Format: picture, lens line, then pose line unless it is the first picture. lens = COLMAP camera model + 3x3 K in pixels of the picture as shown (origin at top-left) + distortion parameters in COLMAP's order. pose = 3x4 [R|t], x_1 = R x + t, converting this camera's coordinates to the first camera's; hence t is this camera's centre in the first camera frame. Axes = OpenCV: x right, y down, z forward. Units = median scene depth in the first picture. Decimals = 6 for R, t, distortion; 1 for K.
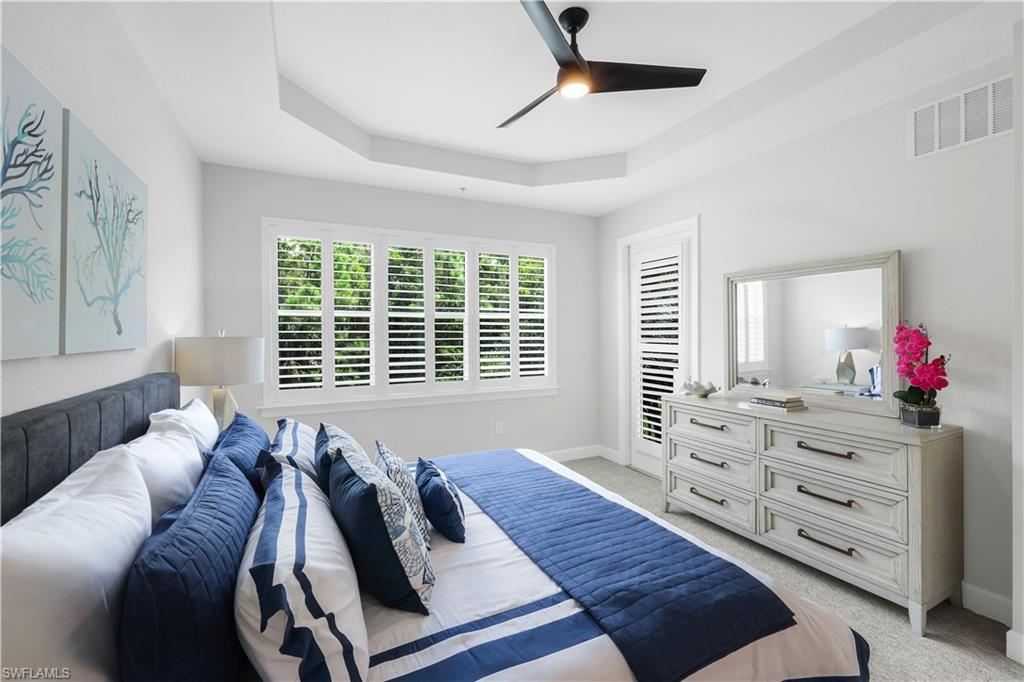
lens RADIAL K [[430.4, 0, 520.2], [0, 430.4, 332.0], [0, 0, 1]] dist [-0.001001, -0.000105]
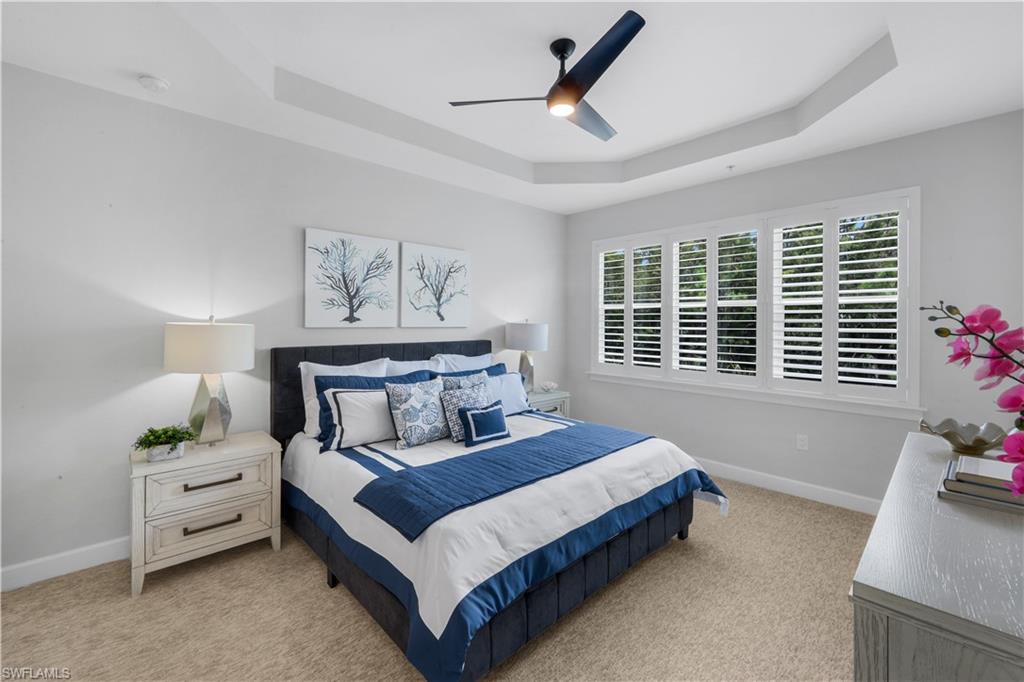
lens RADIAL K [[420.2, 0, 507.5], [0, 420.2, 325.4], [0, 0, 1]] dist [0.000606, 0.000256]
pose [[0.295403, 0.013831, -0.955273, 0.713858], [-0.004513, 0.999904, 0.013082, -0.001802], [0.955362, 0.000447, 0.295437, 0.329312]]
